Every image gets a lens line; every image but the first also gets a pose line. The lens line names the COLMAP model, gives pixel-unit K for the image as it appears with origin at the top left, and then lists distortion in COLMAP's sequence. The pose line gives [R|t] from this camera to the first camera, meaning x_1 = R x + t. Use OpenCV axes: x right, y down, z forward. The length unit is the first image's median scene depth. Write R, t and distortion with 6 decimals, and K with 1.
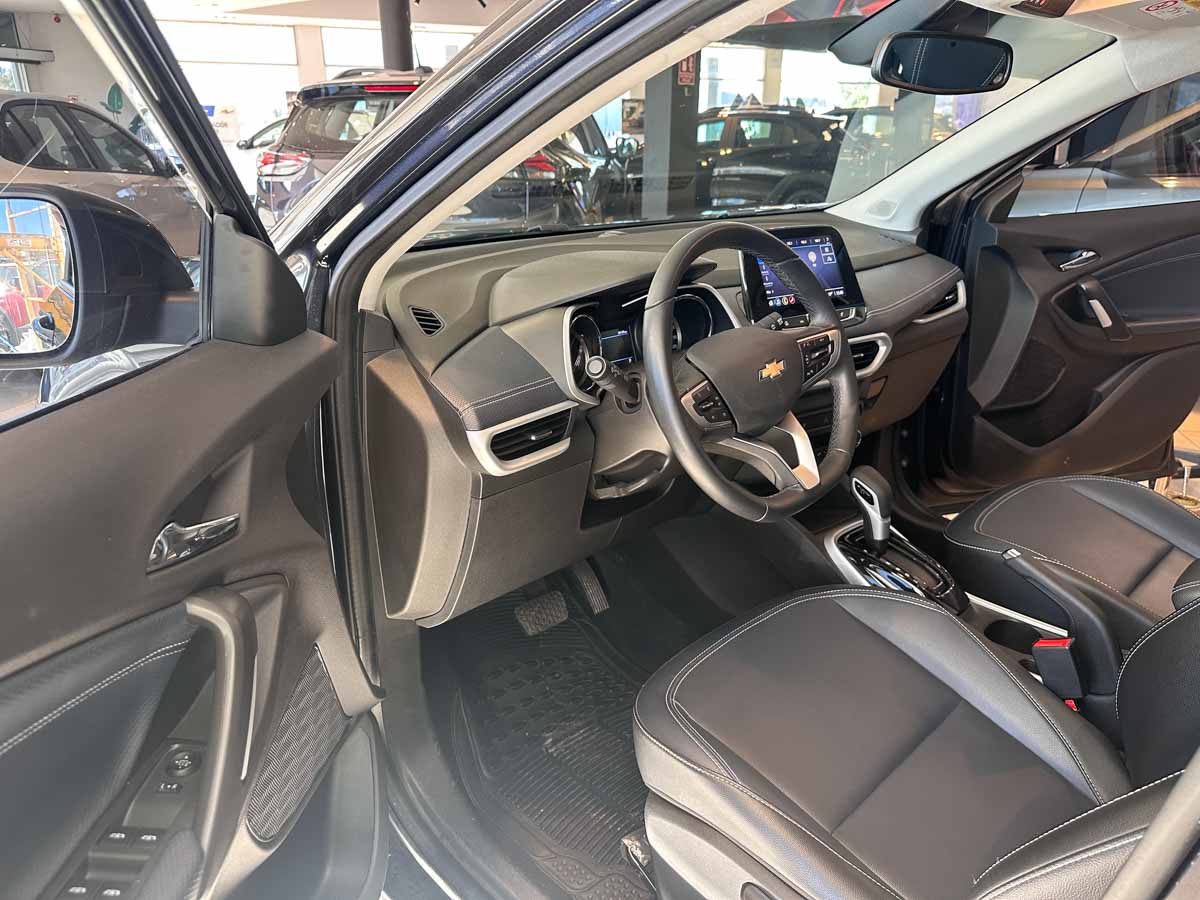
lens RADIAL K [[884.4, 0, 600.0], [0, 884.4, 450.0], [0, 0, 1]] dist [0.004564, -0.033071]
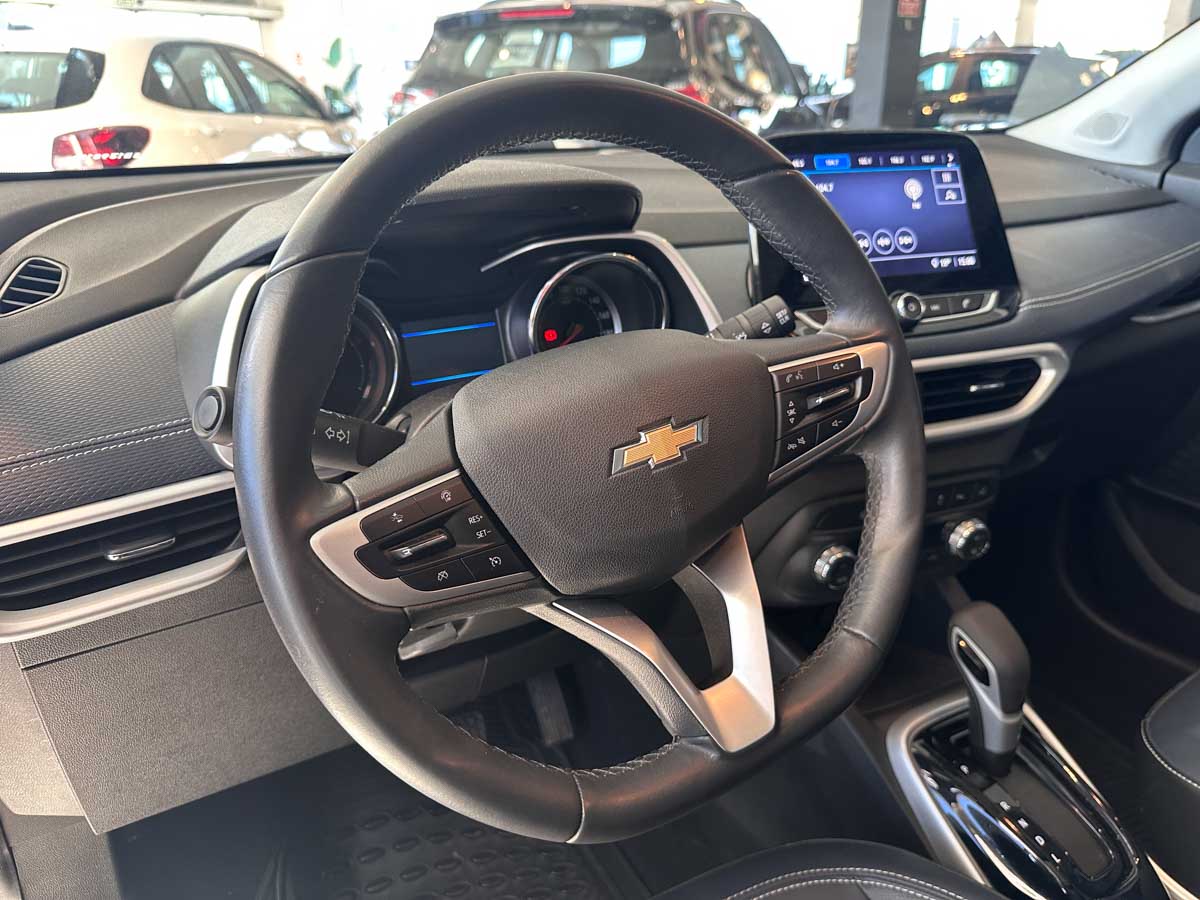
lens RADIAL K [[884.4, 0, 600.0], [0, 884.4, 450.0], [0, 0, 1]] dist [0.004564, -0.033071]
pose [[0.969989, 0.078657, -0.230074, 0.197999], [-0.069204, 0.996404, 0.048884, -0.080349], [0.233092, -0.031494, 0.971945, 0.457322]]
